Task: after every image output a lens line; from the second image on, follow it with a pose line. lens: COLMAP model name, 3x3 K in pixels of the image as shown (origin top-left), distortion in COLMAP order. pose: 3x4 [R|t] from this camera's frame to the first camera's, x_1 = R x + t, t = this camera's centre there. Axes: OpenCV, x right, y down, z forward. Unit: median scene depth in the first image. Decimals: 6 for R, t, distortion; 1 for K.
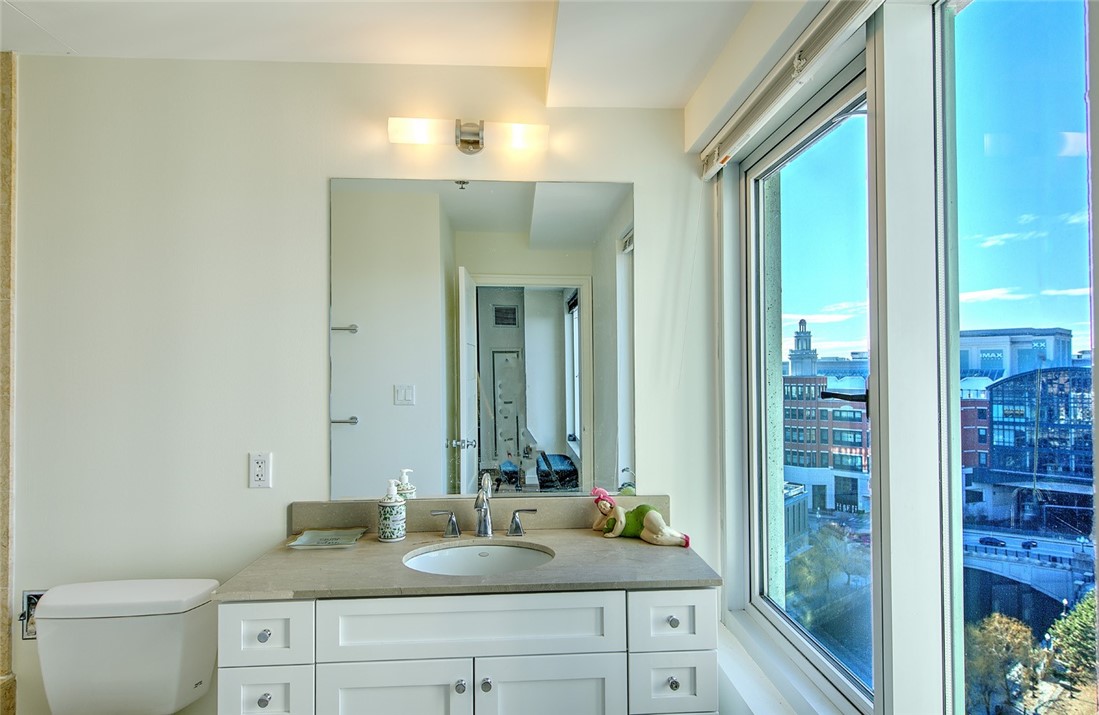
lens RADIAL K [[631.0, 0, 551.4], [0, 631.0, 361.1], [0, 0, 1]] dist [0.003576, -0.001915]
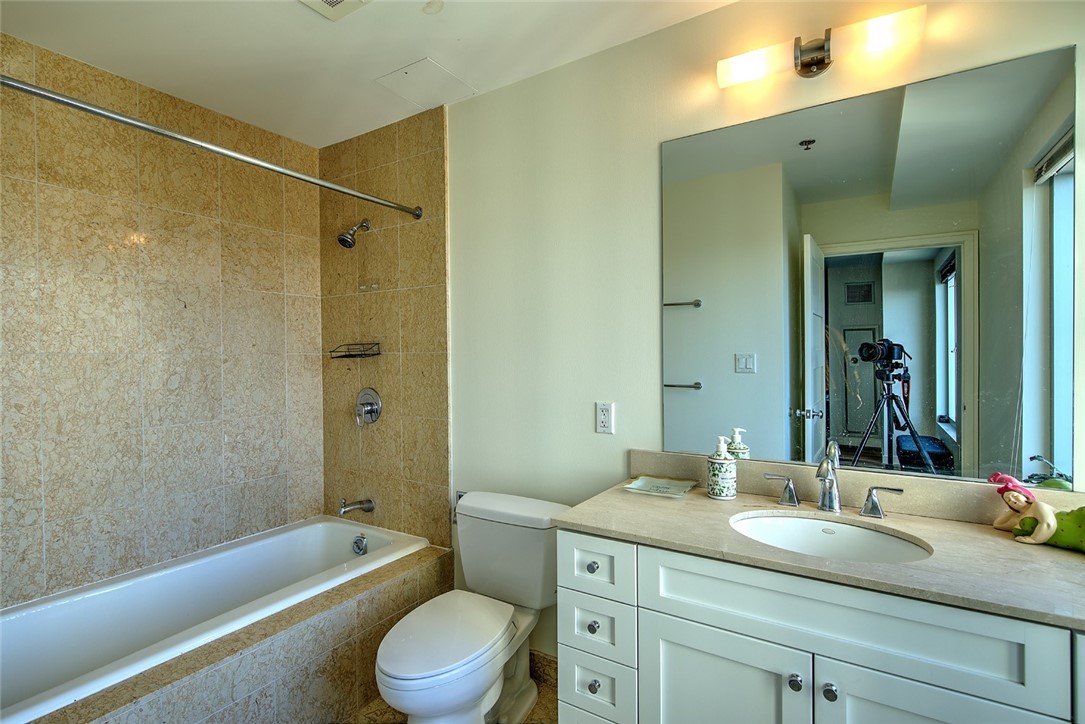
lens RADIAL K [[514.2, 0, 540.0], [0, 514.2, 360.6], [0, 0, 1]] dist [0.011477, -0.005512]
pose [[0.810460, 0.005659, -0.585767, -0.013556], [0.009636, 0.999689, 0.022990, 0.048839], [0.585715, -0.024277, 0.810154, 0.189726]]
